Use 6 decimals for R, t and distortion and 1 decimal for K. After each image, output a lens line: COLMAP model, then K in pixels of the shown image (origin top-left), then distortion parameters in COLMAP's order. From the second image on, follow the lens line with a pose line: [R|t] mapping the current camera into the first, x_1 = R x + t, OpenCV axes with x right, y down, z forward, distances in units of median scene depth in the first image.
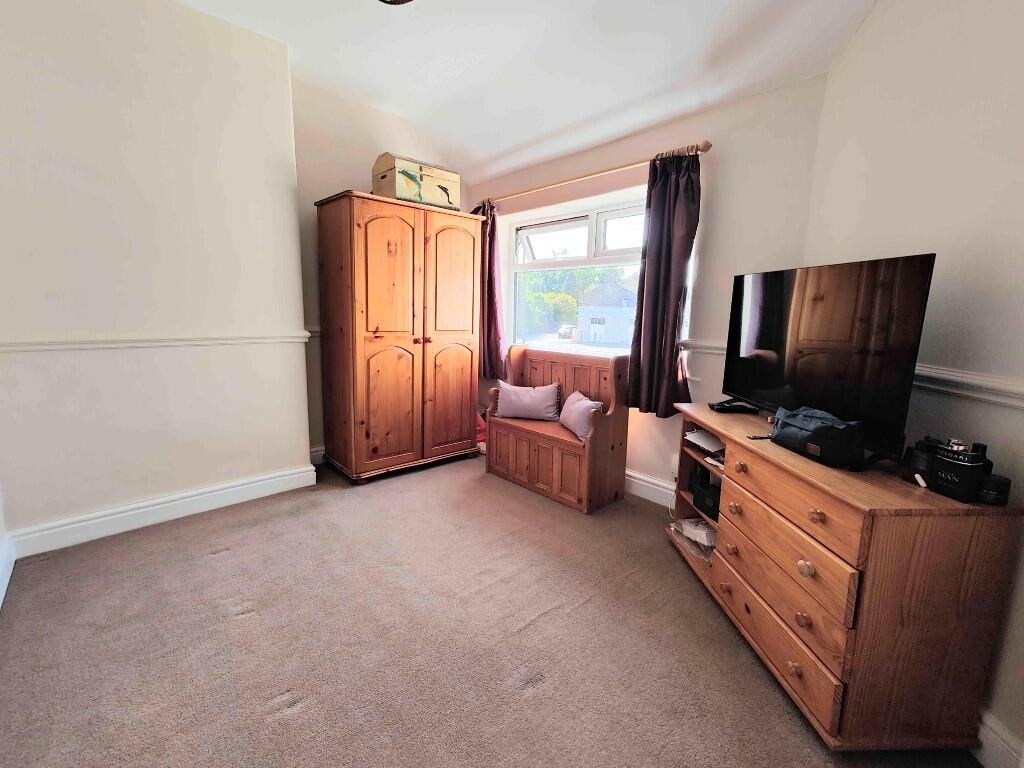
lens RADIAL K [[454.1, 0, 508.7], [0, 454.1, 383.9], [0, 0, 1]] dist [-0.002320, -0.000552]
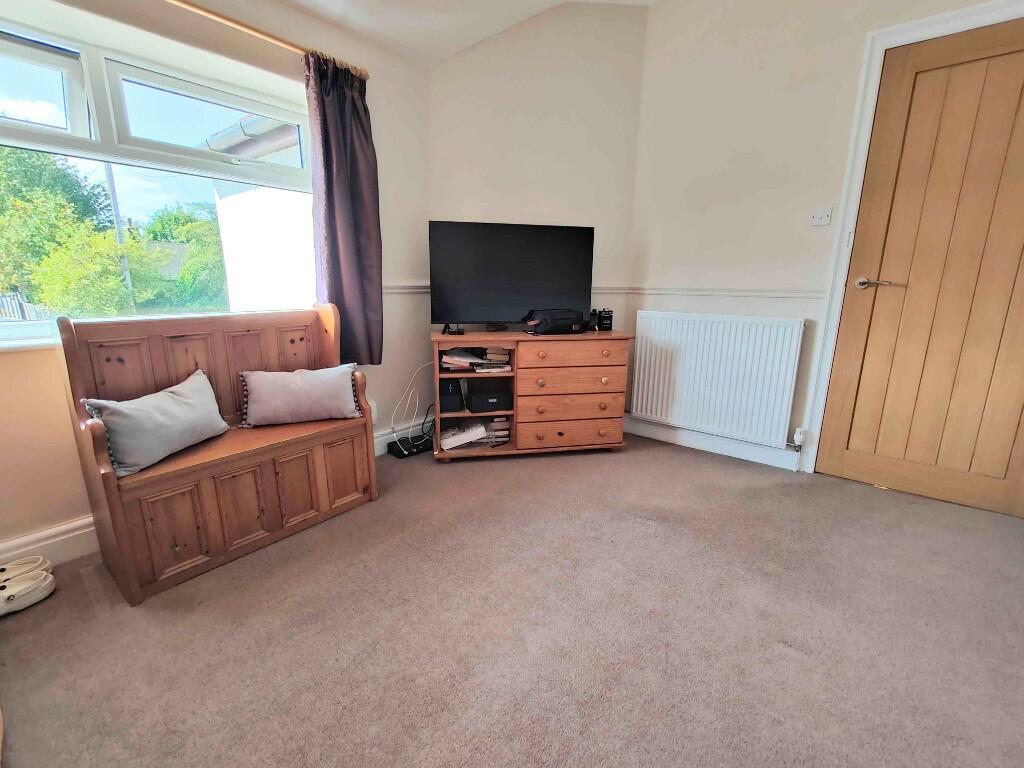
lens RADIAL K [[454.1, 0, 509.7], [0, 454.1, 383.5], [0, 0, 1]] dist [-0.002320, -0.000552]
pose [[-0.161520, -0.237834, 0.957782, -0.575520], [0.154406, 0.952482, 0.262557, -0.087314], [-0.974715, 0.190295, -0.117122, 0.772177]]
